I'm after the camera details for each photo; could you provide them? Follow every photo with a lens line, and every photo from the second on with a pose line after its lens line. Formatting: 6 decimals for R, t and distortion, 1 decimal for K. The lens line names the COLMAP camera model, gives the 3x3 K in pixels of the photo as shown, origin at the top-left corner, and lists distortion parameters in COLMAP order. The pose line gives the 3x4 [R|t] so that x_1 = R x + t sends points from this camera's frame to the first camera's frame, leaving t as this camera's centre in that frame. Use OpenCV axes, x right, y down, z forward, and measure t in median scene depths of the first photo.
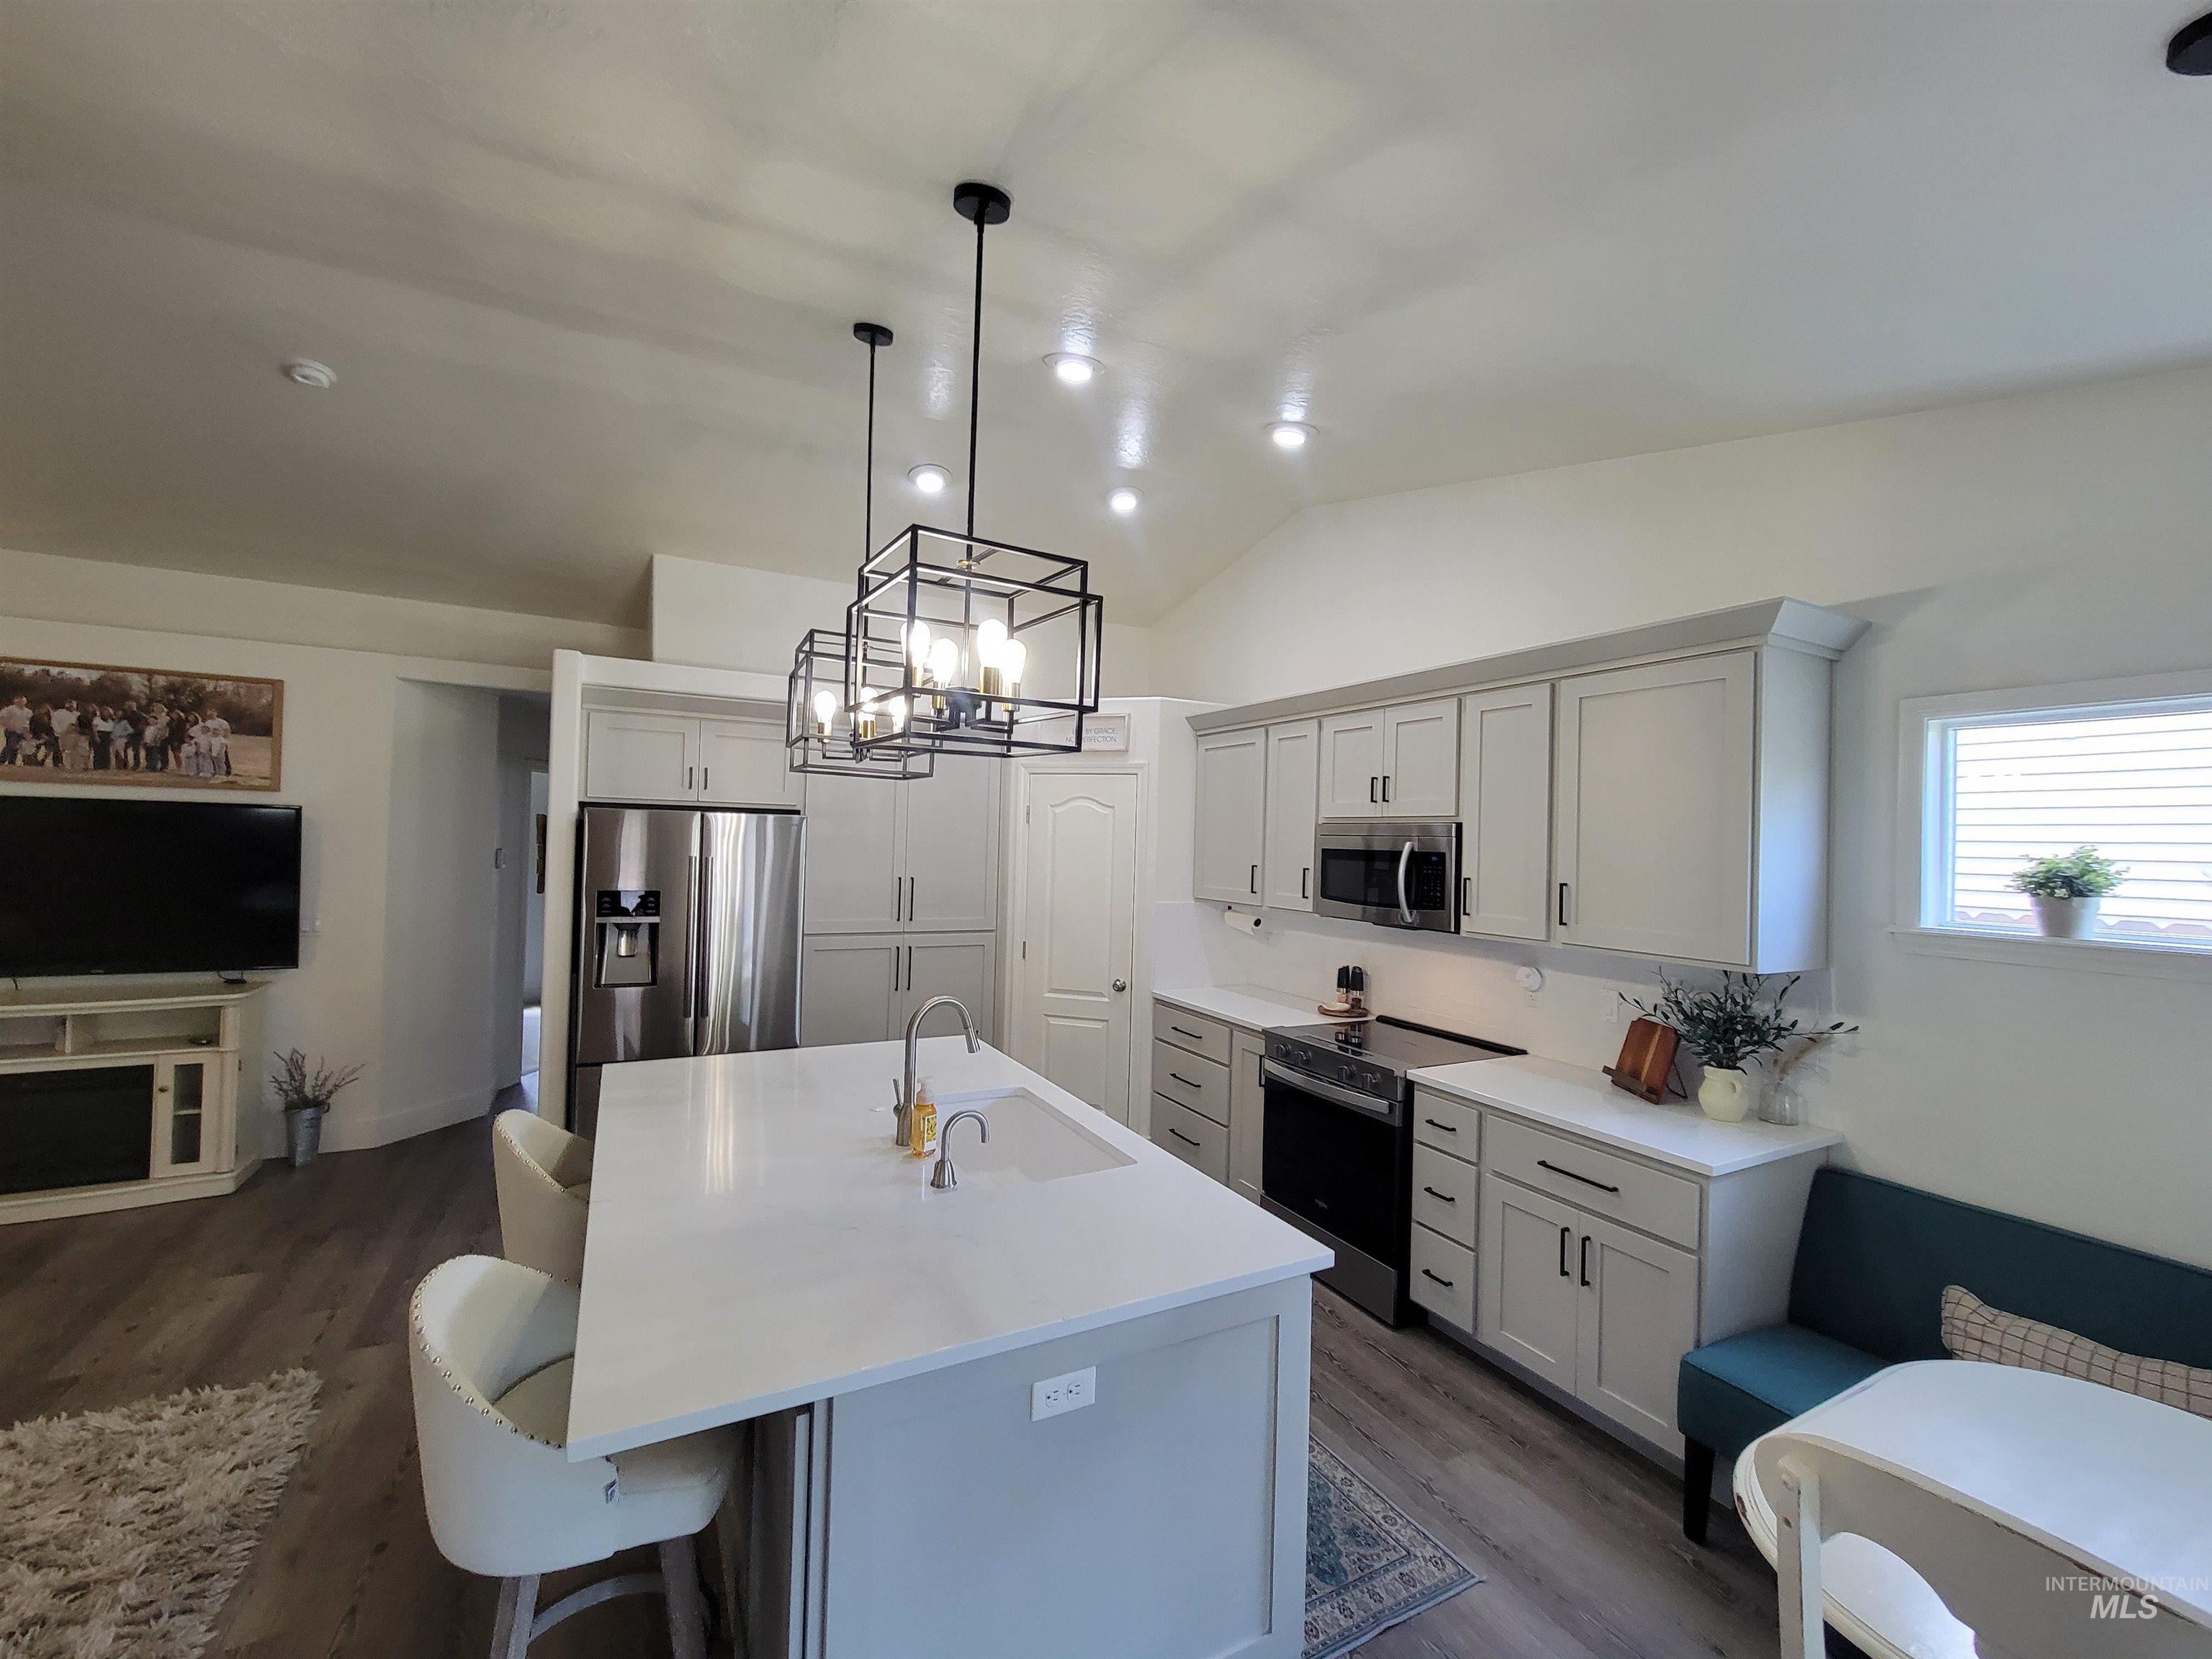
lens RADIAL K [[899.9, 0, 1109.3], [0, 899.9, 828.6], [0, 0, 1]] dist [0.003850, -0.000363]
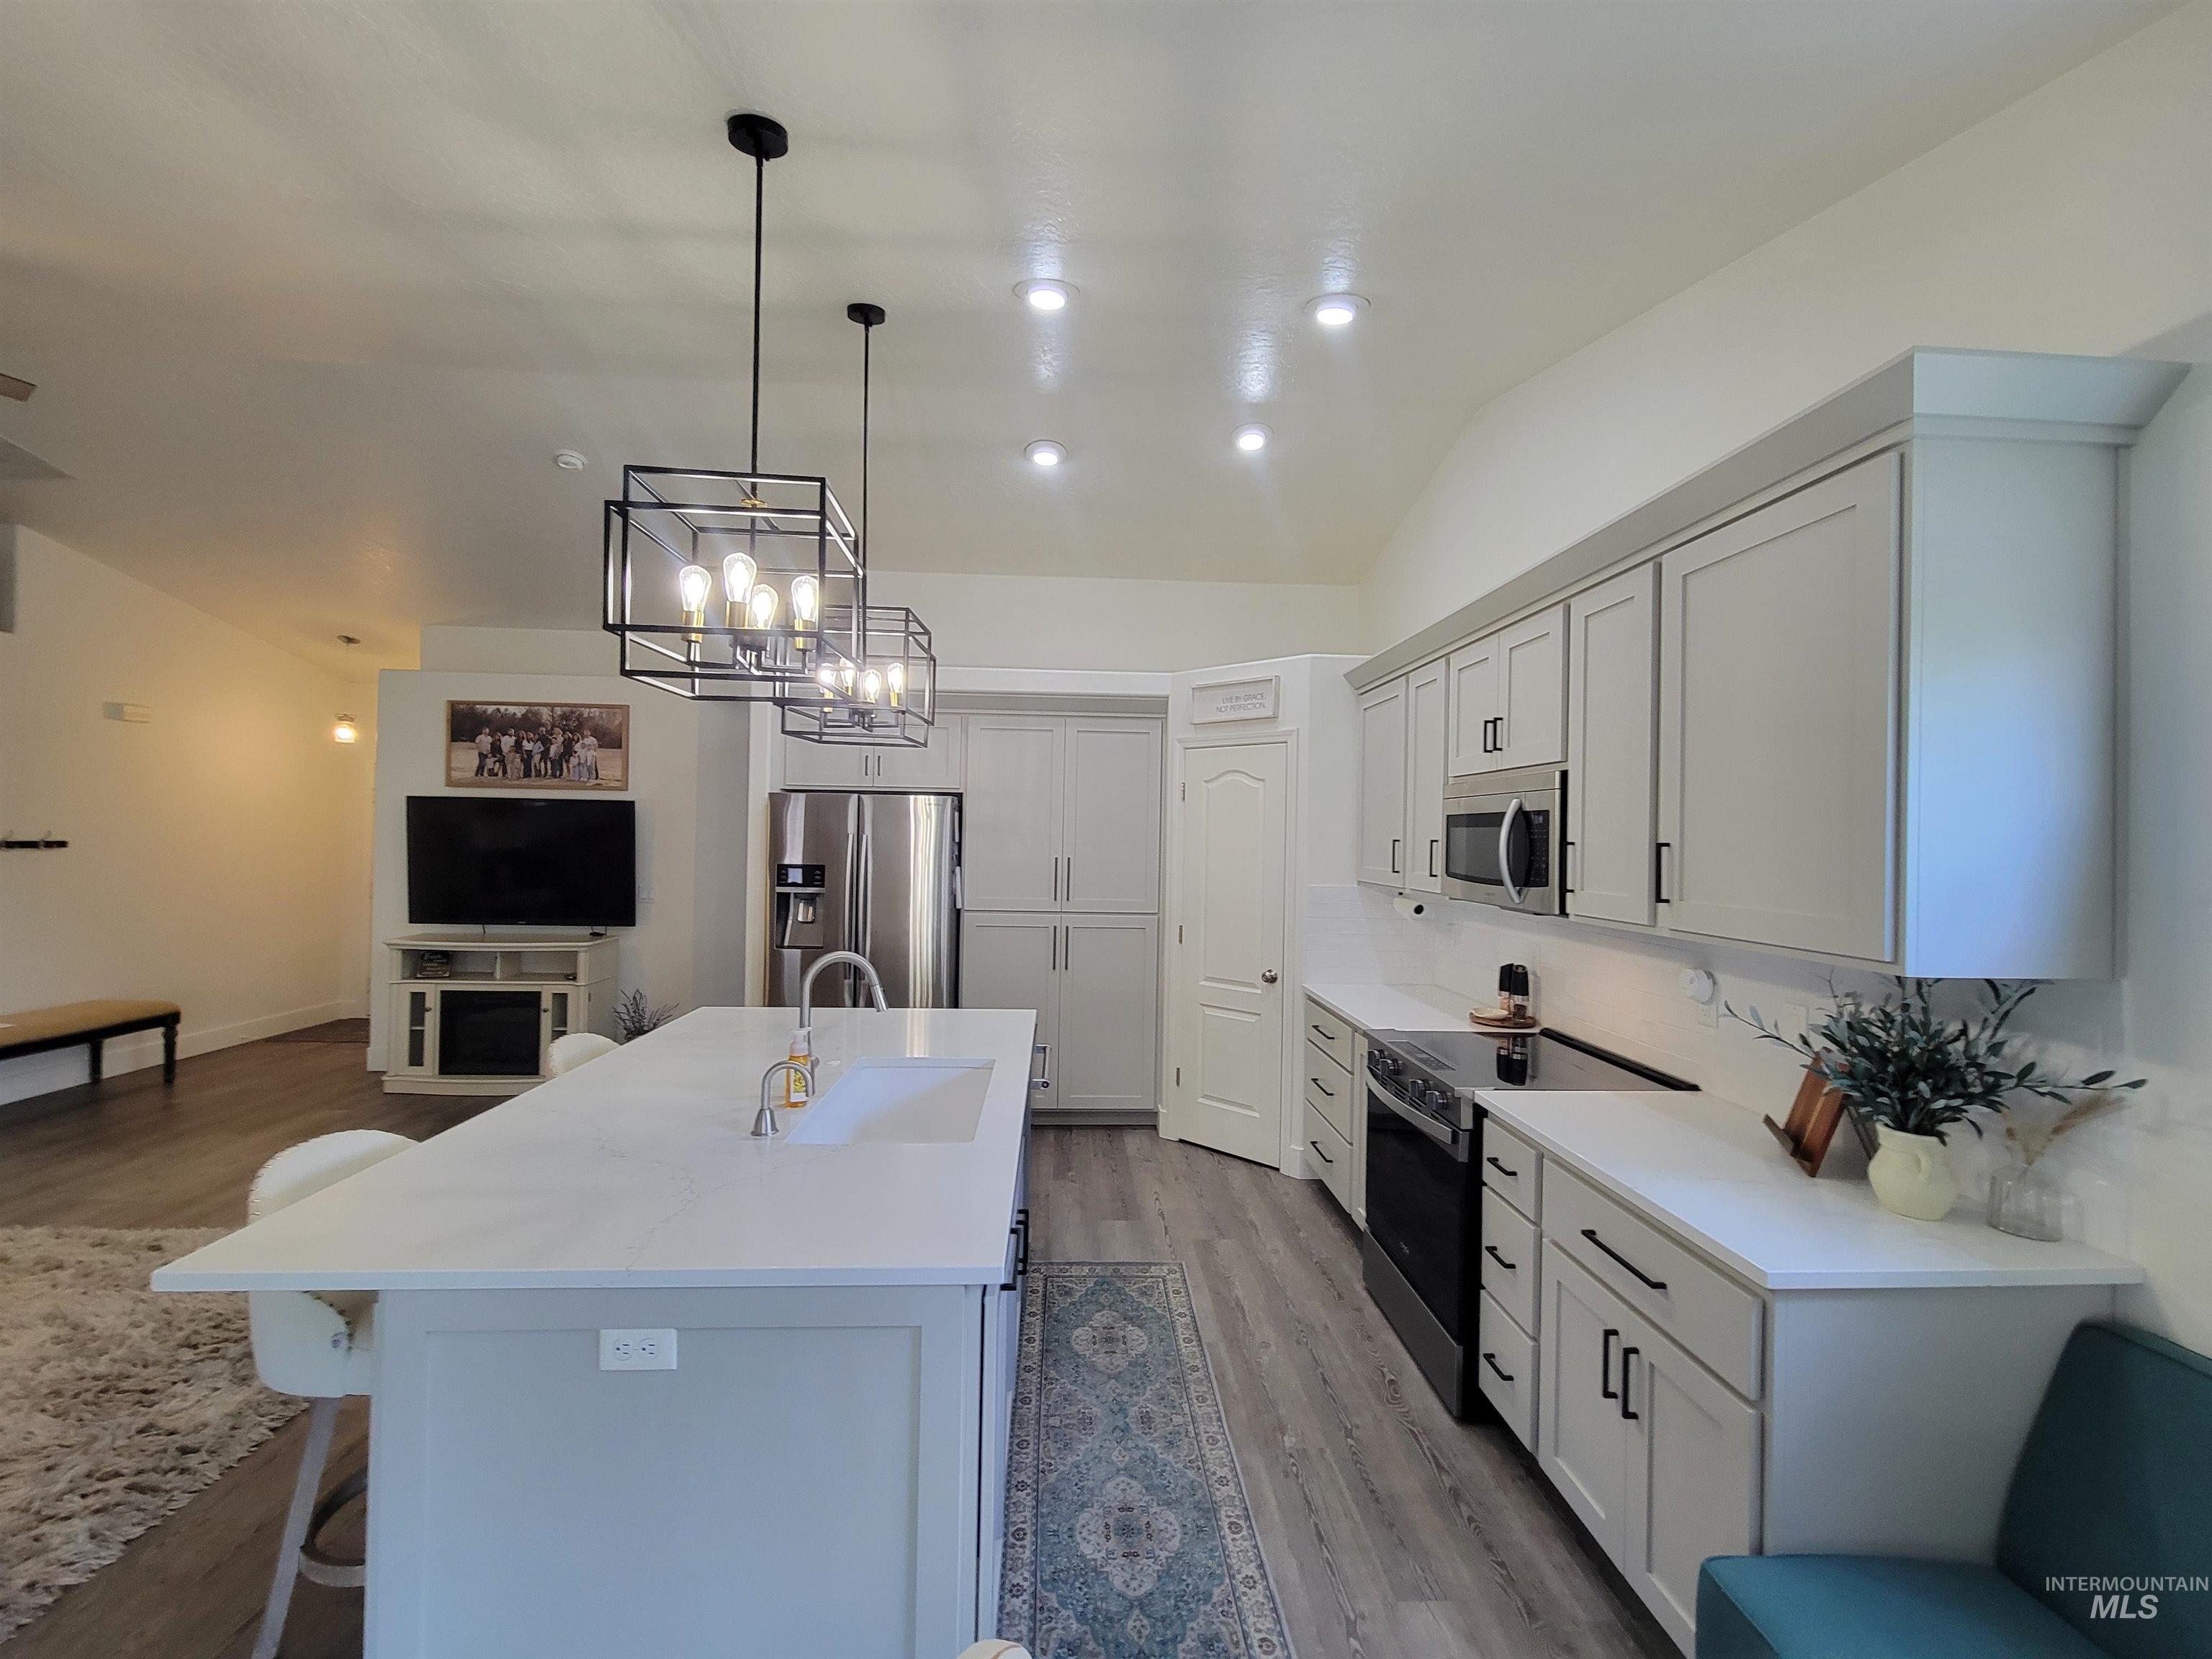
lens RADIAL K [[899.9, 0, 1105.1], [0, 899.9, 828.6], [0, 0, 1]] dist [0.003850, -0.000363]
pose [[0.905967, -0.013720, -0.423126, 0.295774], [0.012294, 0.999906, -0.006098, 0.035056], [0.423170, 0.000323, 0.906050, 0.130999]]
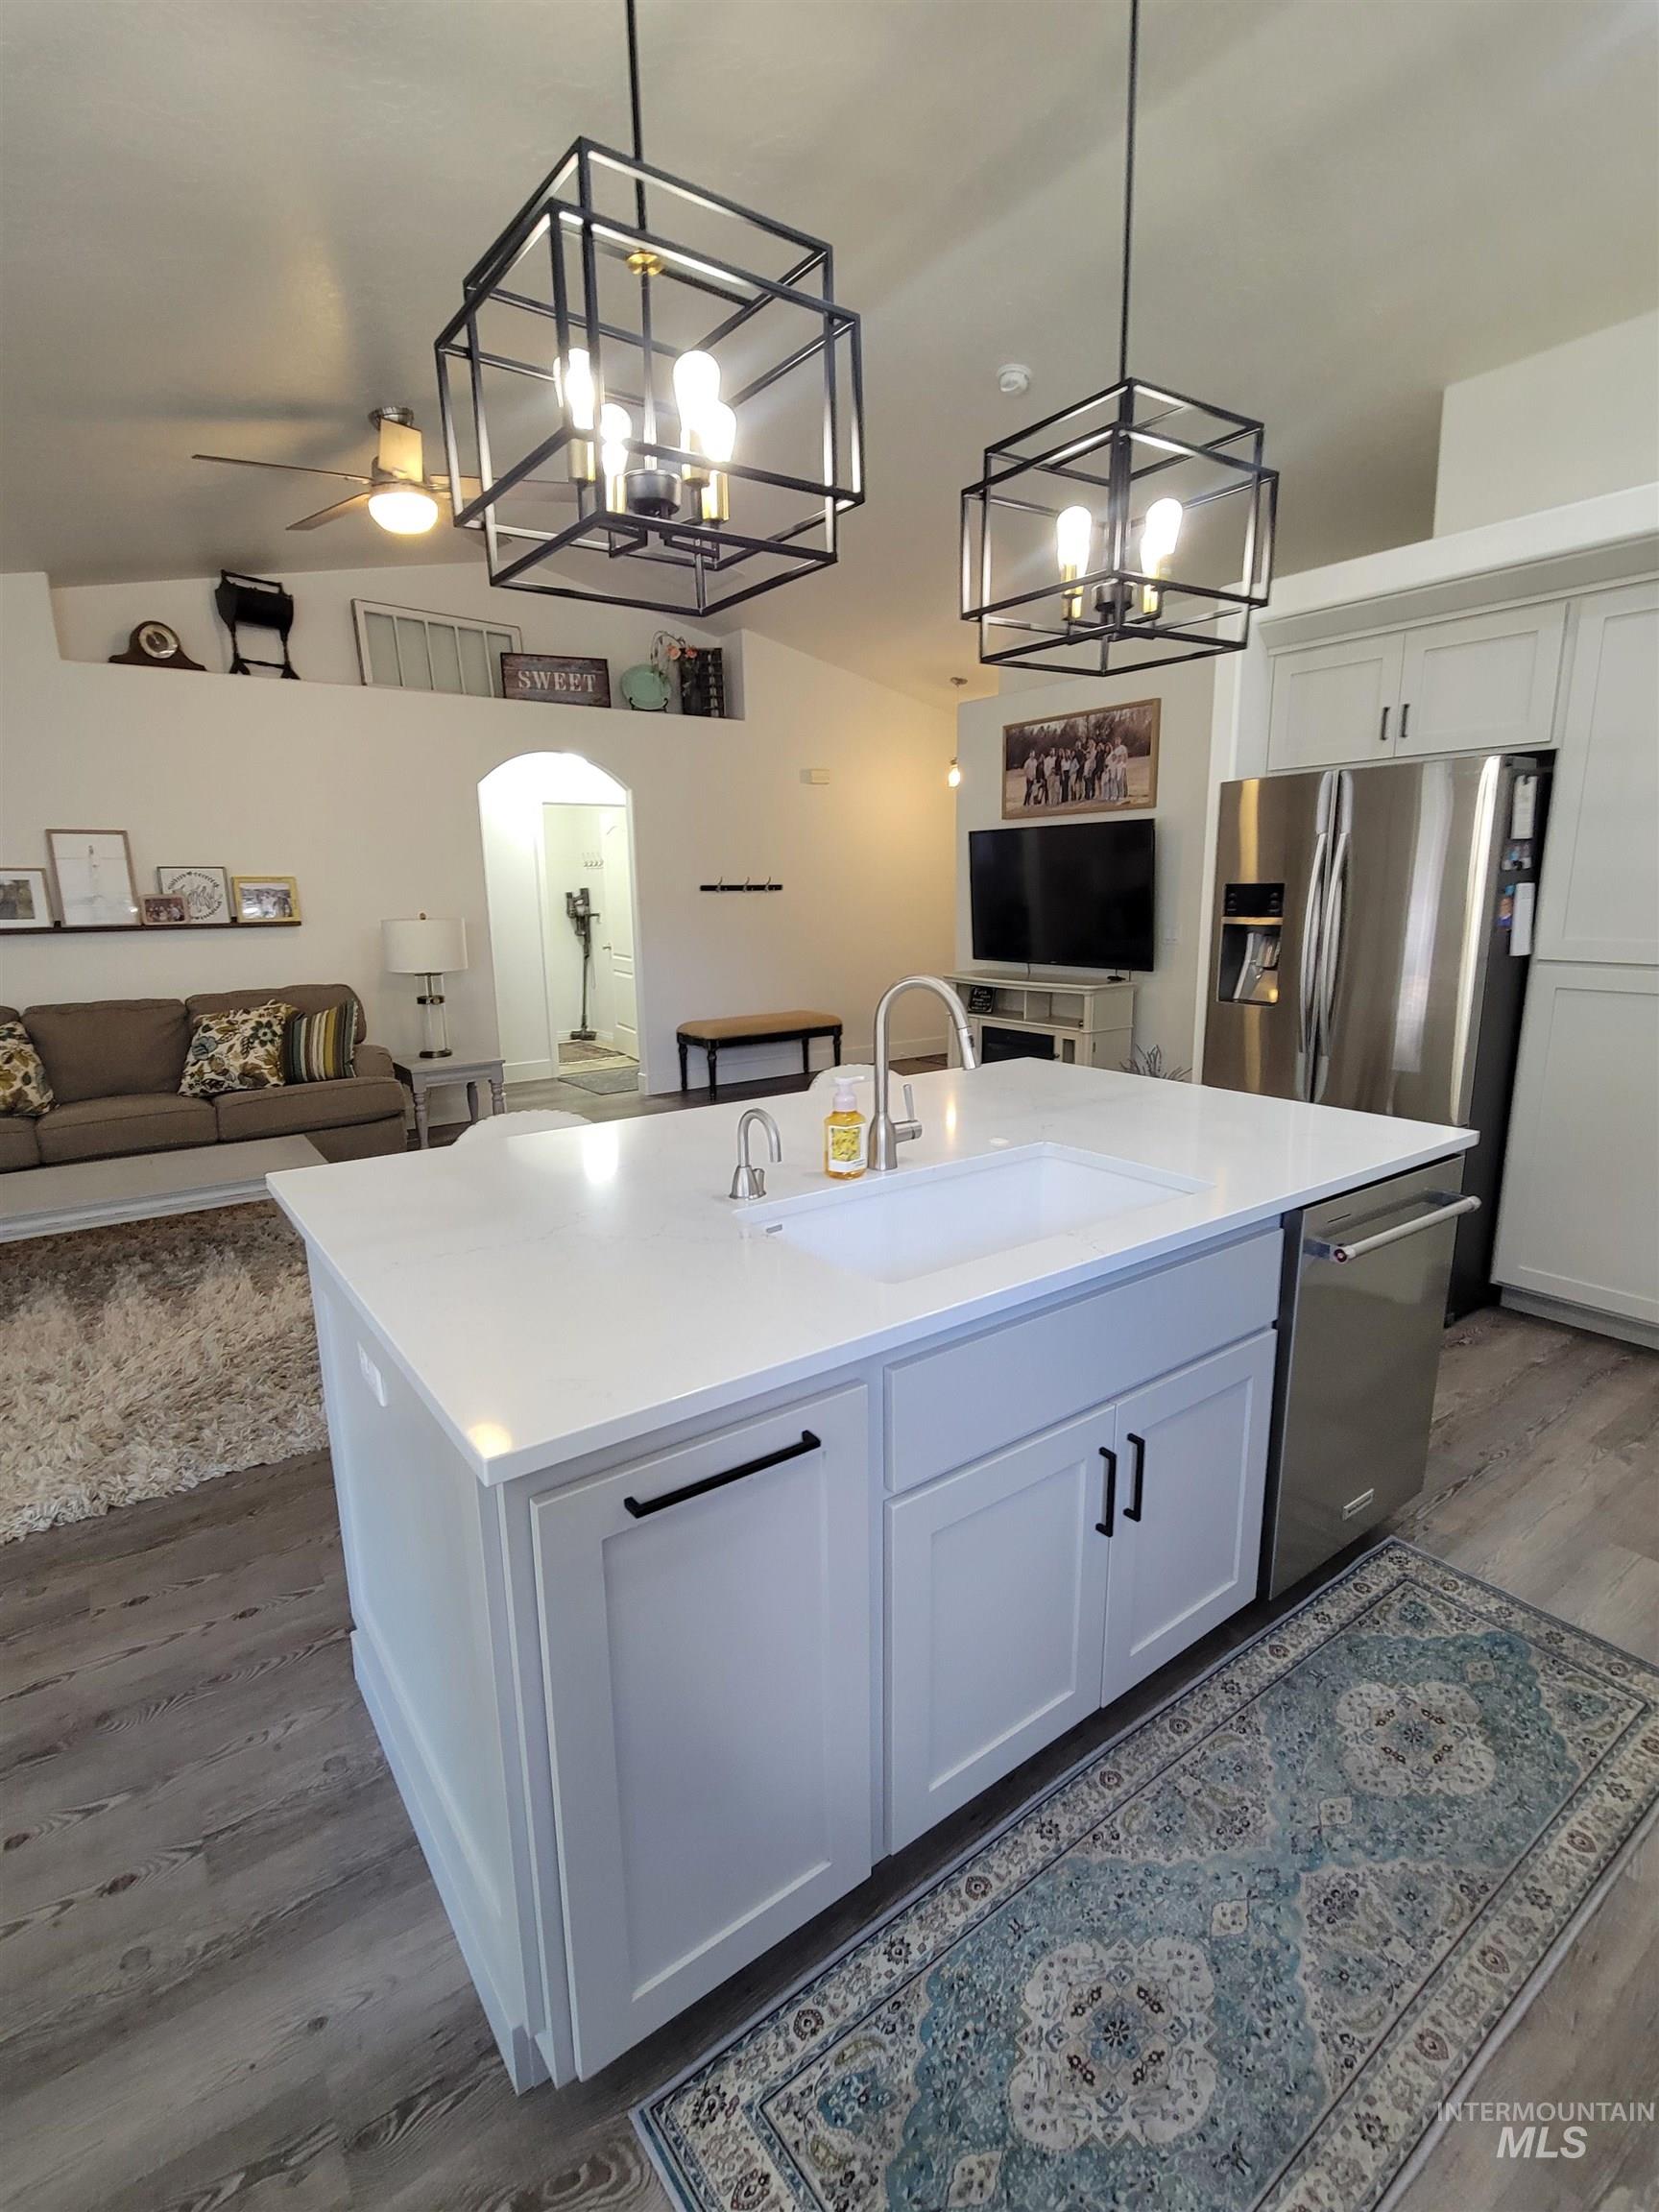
lens RADIAL K [[1032.2, 0, 826.0], [0, 1032.2, 1106.6], [0, 0, 1]] dist [0.003375, -0.001898]
pose [[0.146842, 0.178338, -0.972951, 0.337407], [0.032815, 0.982193, 0.184985, 0.080400], [0.988615, -0.059091, 0.138375, 0.482870]]
